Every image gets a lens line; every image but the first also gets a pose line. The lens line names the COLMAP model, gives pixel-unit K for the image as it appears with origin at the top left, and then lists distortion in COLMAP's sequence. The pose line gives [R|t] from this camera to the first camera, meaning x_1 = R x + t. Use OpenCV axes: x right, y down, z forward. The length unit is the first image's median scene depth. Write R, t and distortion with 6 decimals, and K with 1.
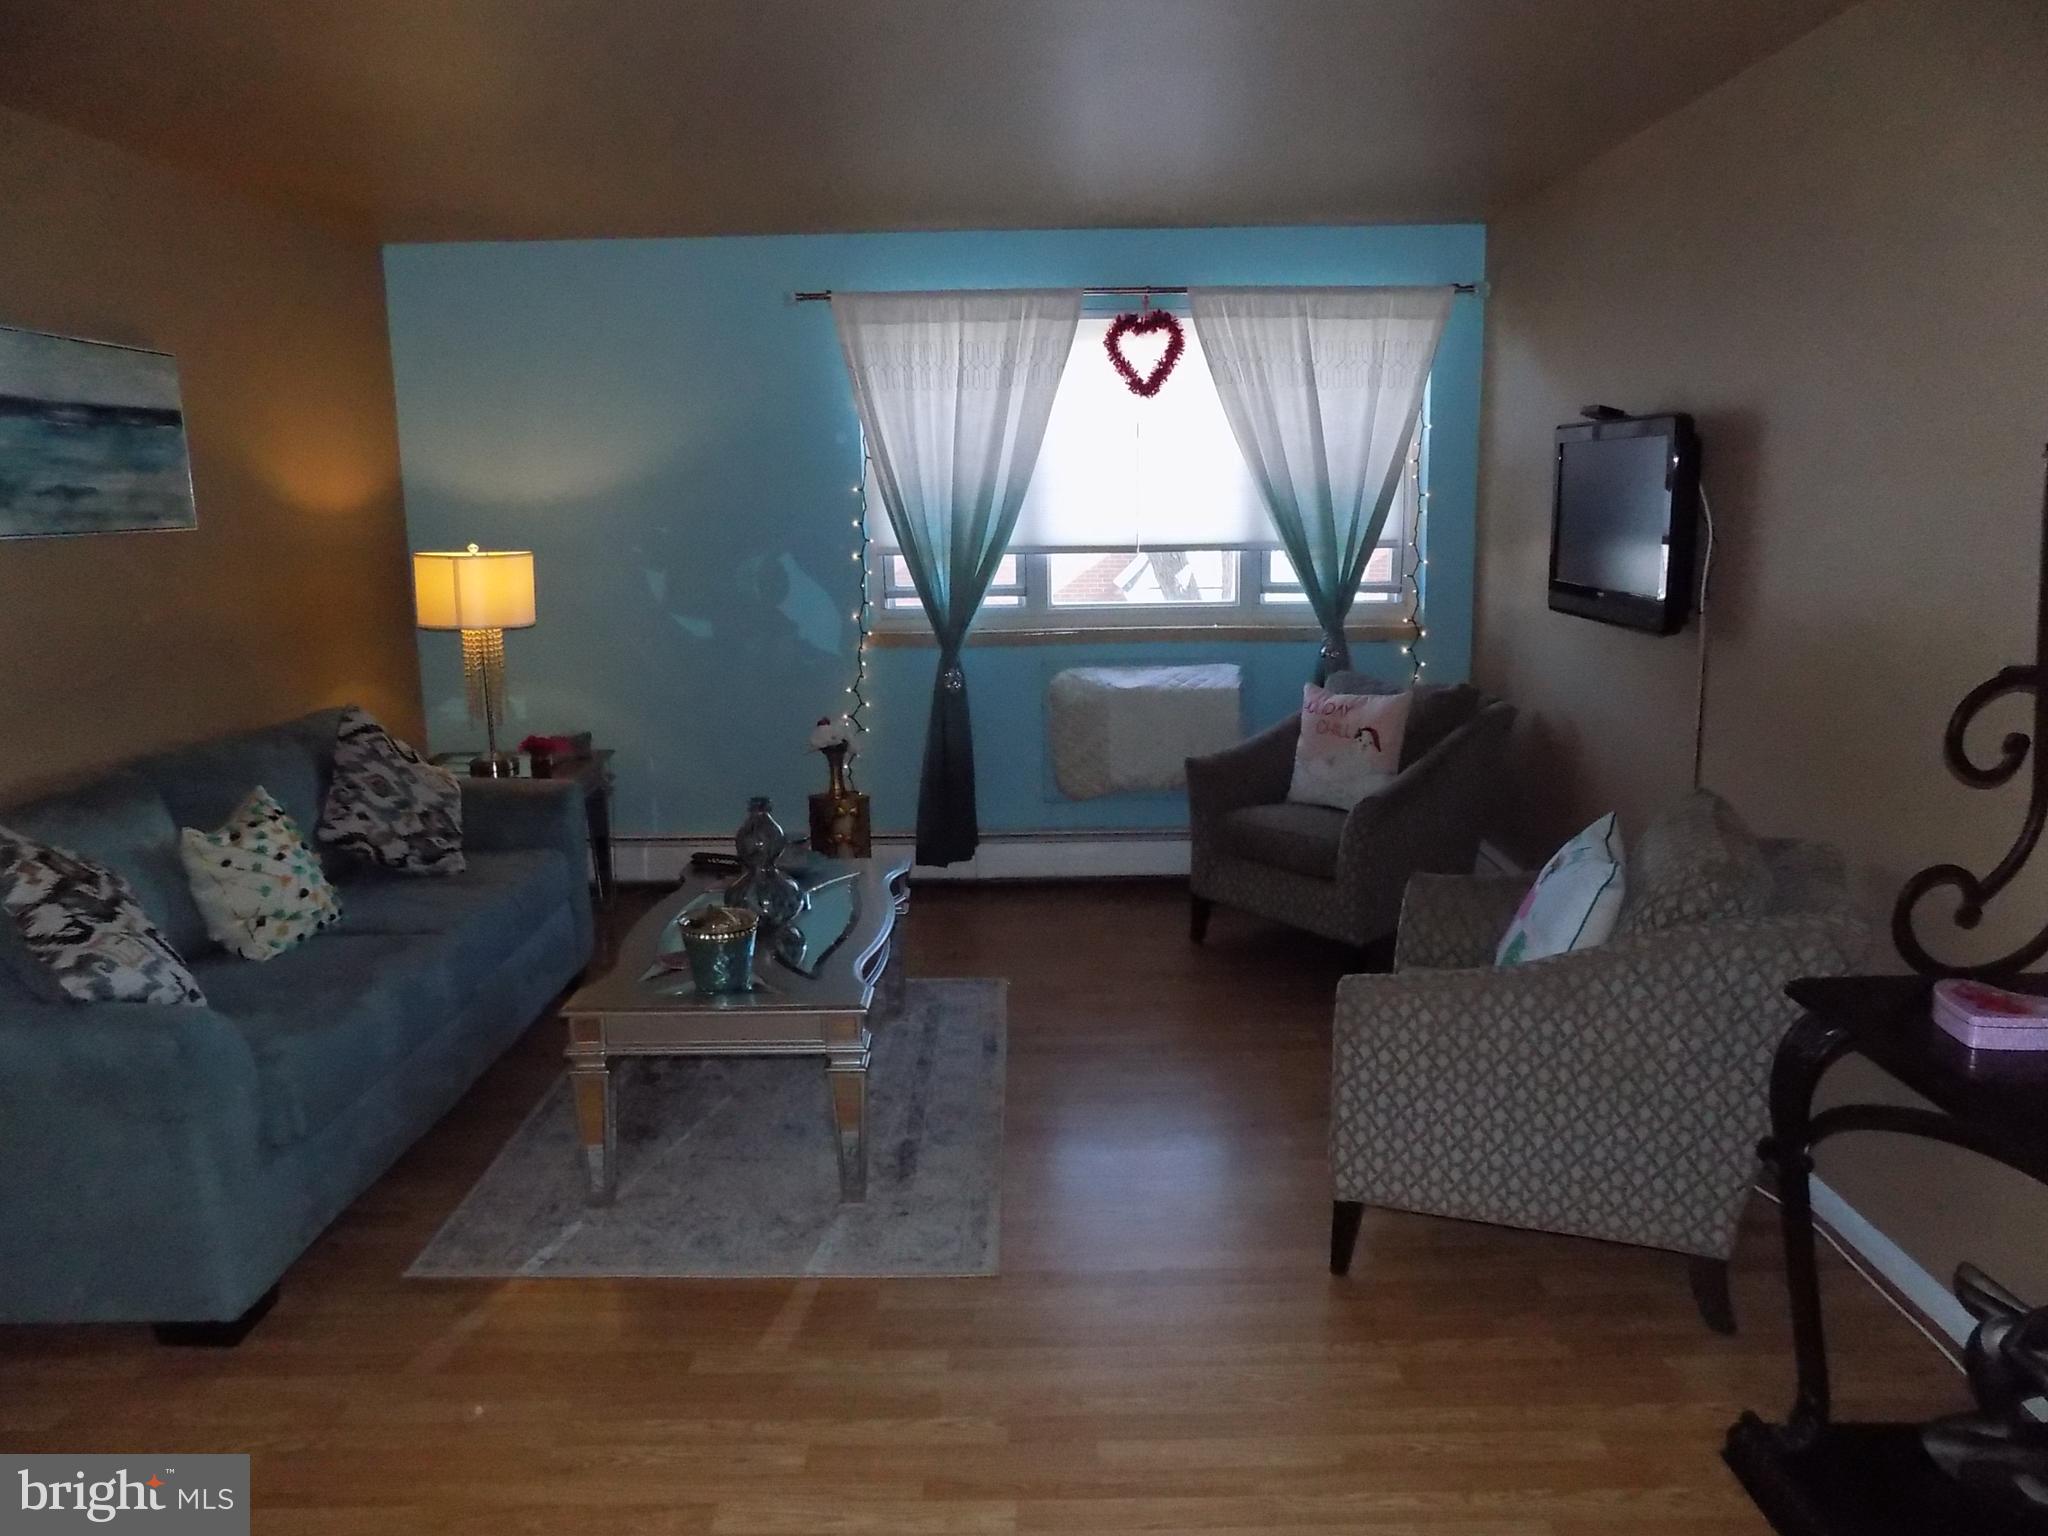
lens RADIAL K [[1386.6, 0, 1016.0], [0, 1386.6, 761.0], [0, 0, 1]] dist [-0.069381, 0.070068]
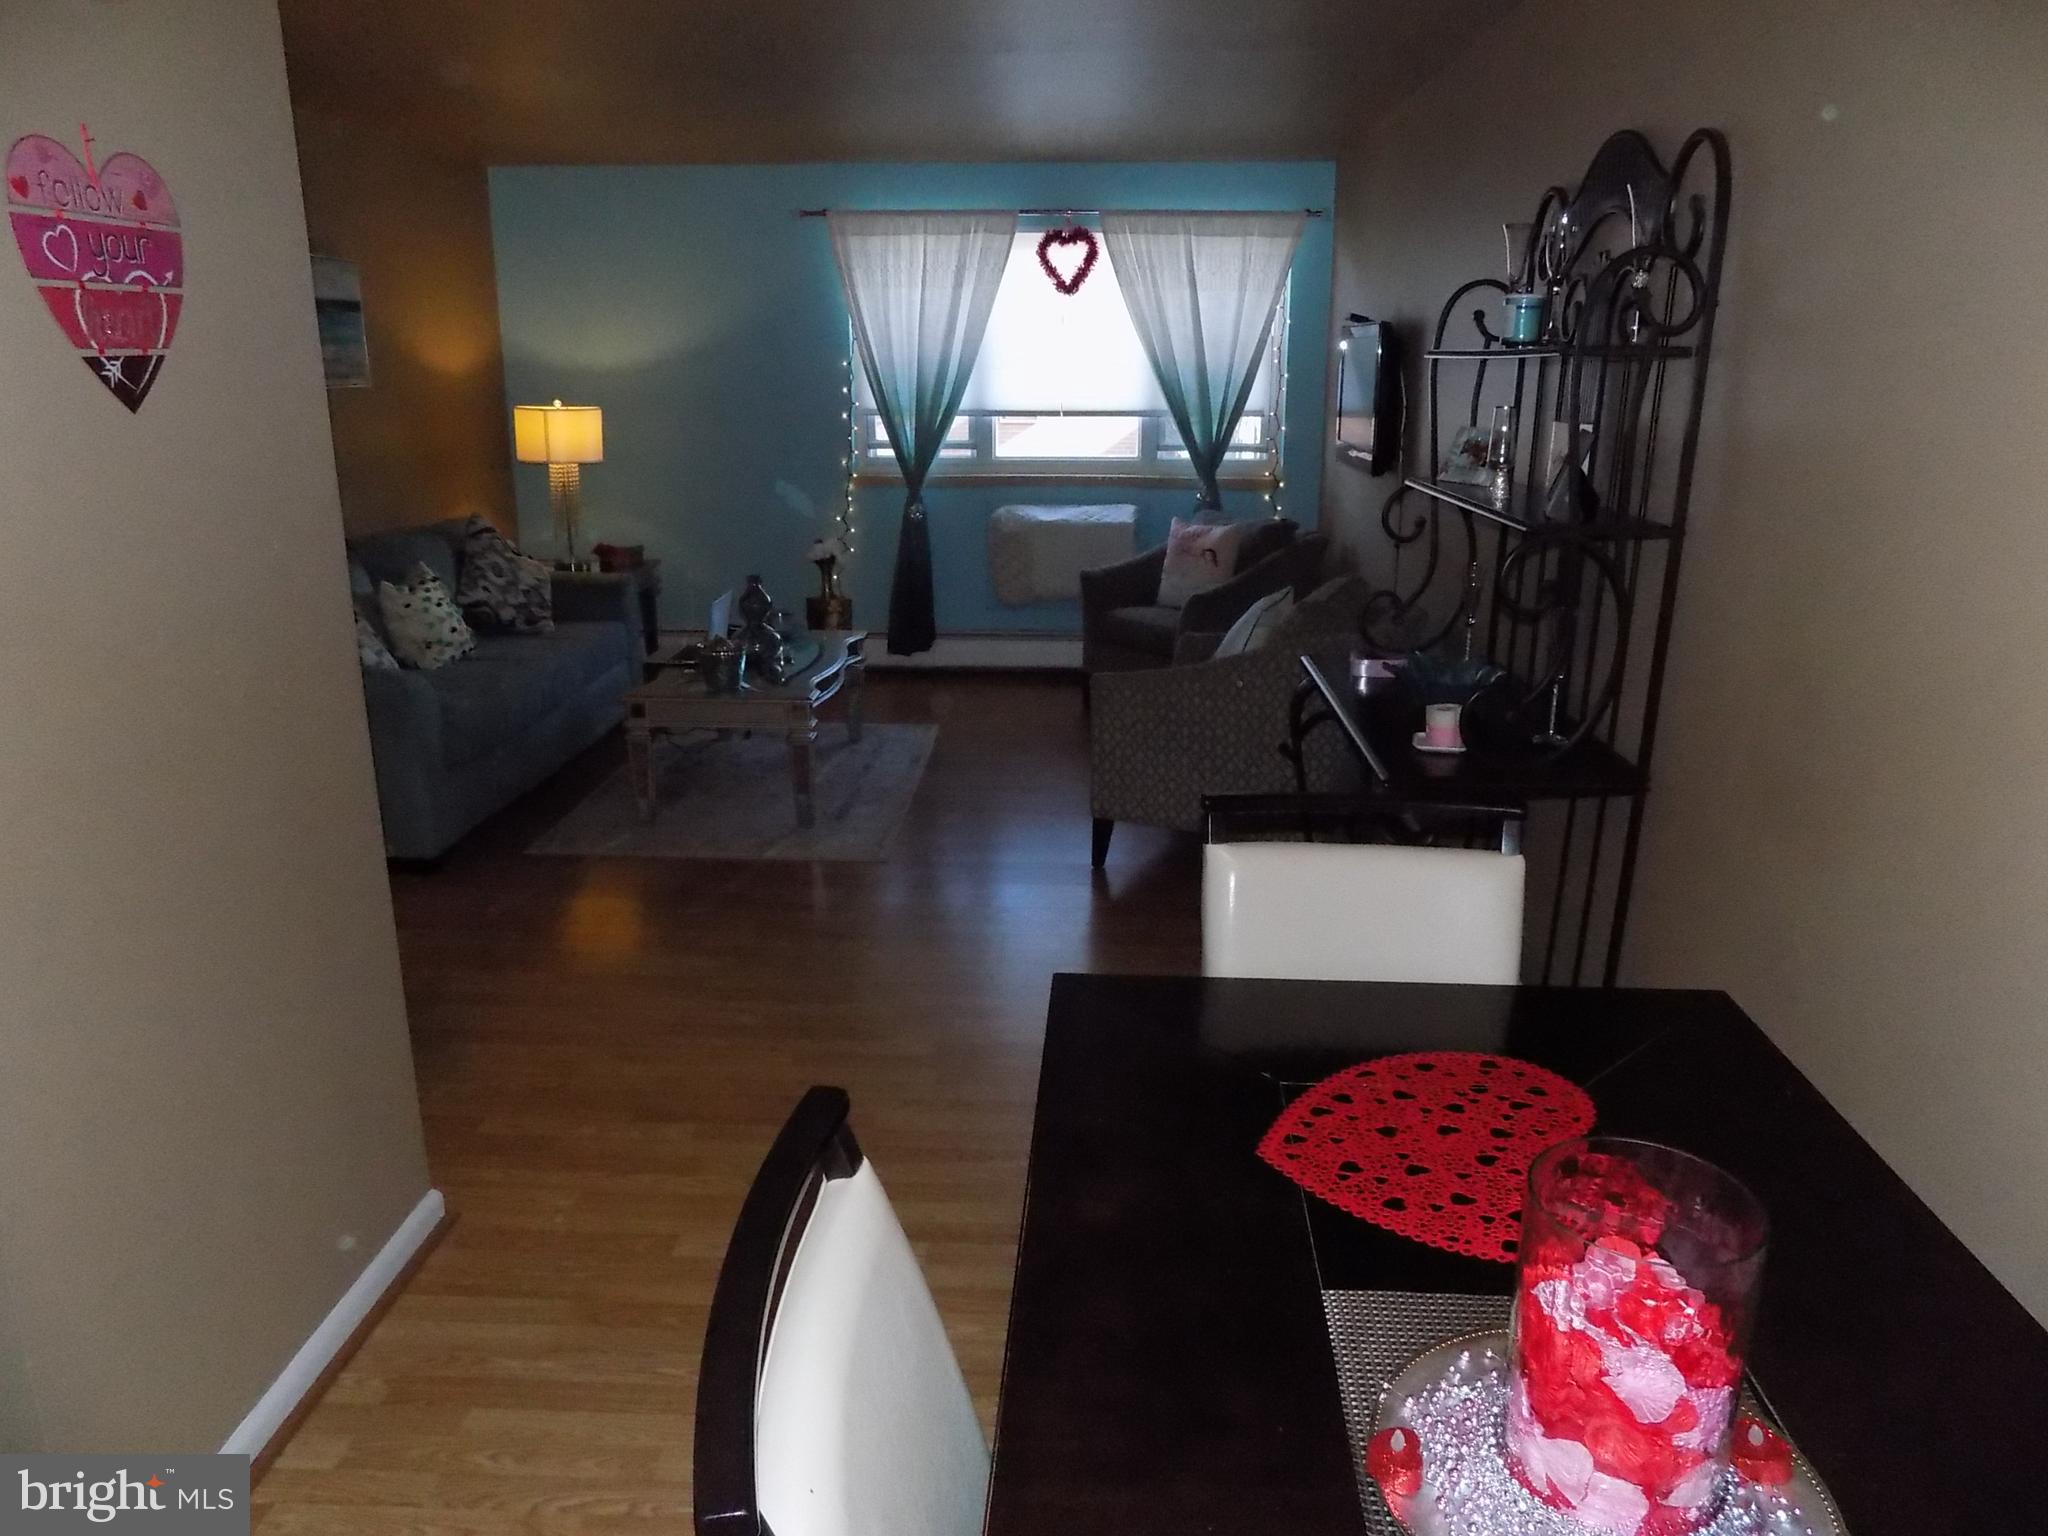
lens RADIAL K [[1386.6, 0, 1026.6], [0, 1386.6, 765.3], [0, 0, 1]] dist [-0.069381, 0.070068]
pose [[0.999158, 0.027356, -0.030568, 0.109669], [-0.024452, 0.995493, 0.091629, 0.060036], [0.032937, -0.090805, 0.995324, -0.337605]]
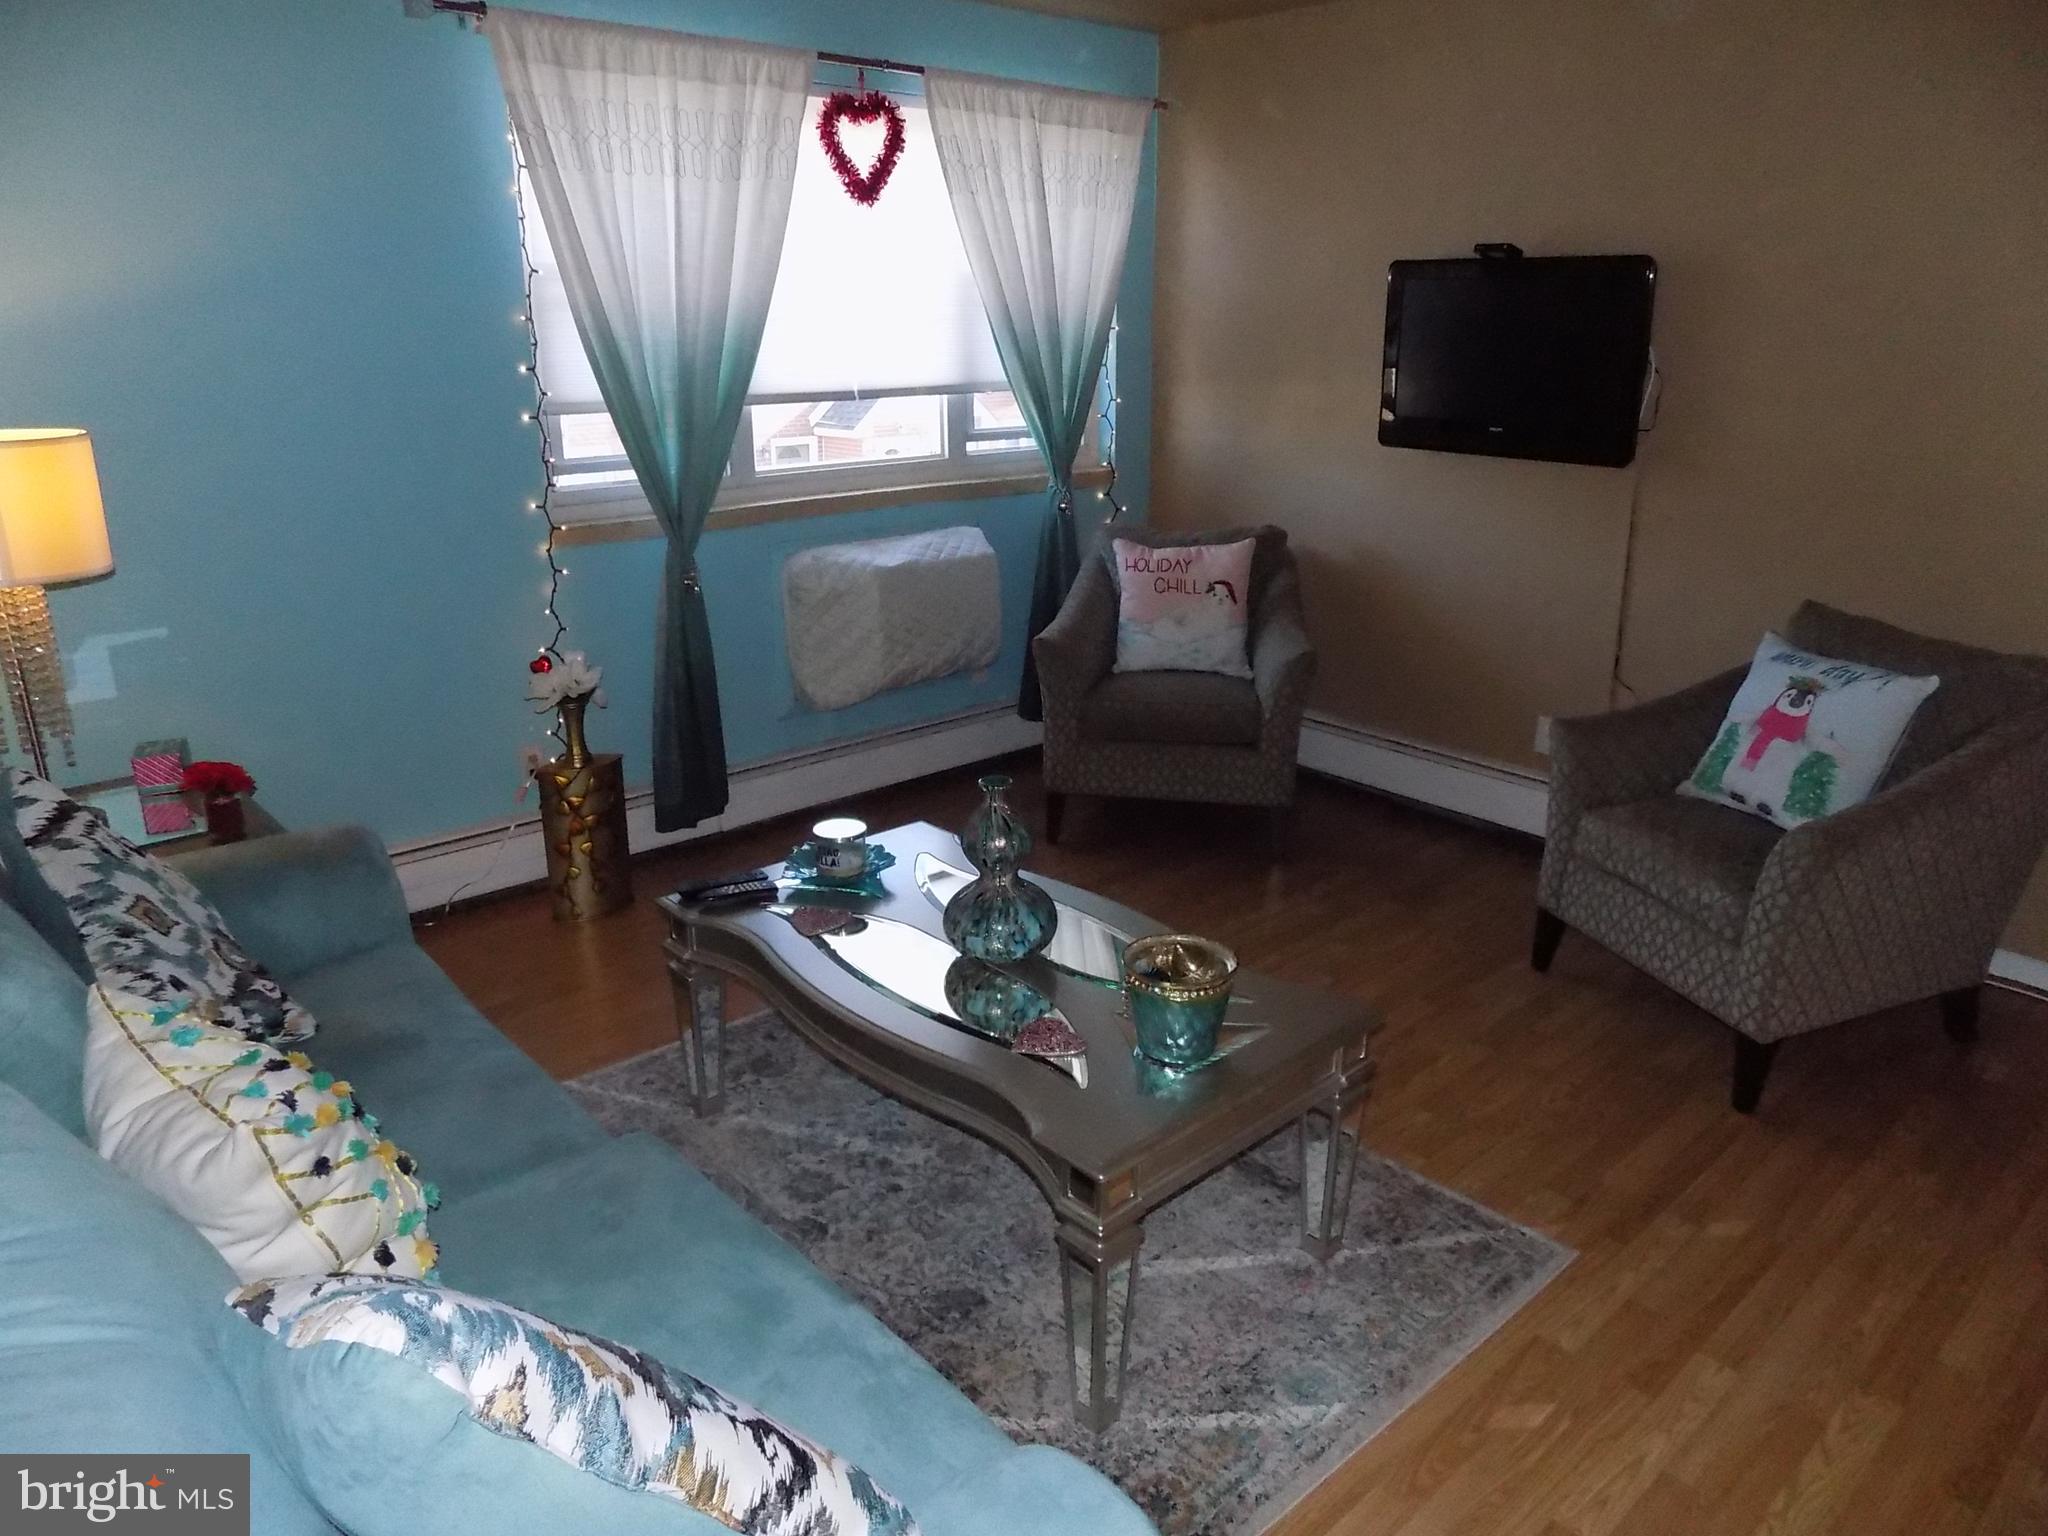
lens RADIAL K [[1386.6, 0, 1023.2], [0, 1386.6, 767.8], [0, 0, 1]] dist [-0.069381, 0.070068]
pose [[0.745189, -0.197980, 0.636787, -0.424686], [0.119882, 0.979128, 0.164126, -0.063028], [-0.655989, -0.045966, 0.753369, 0.329380]]
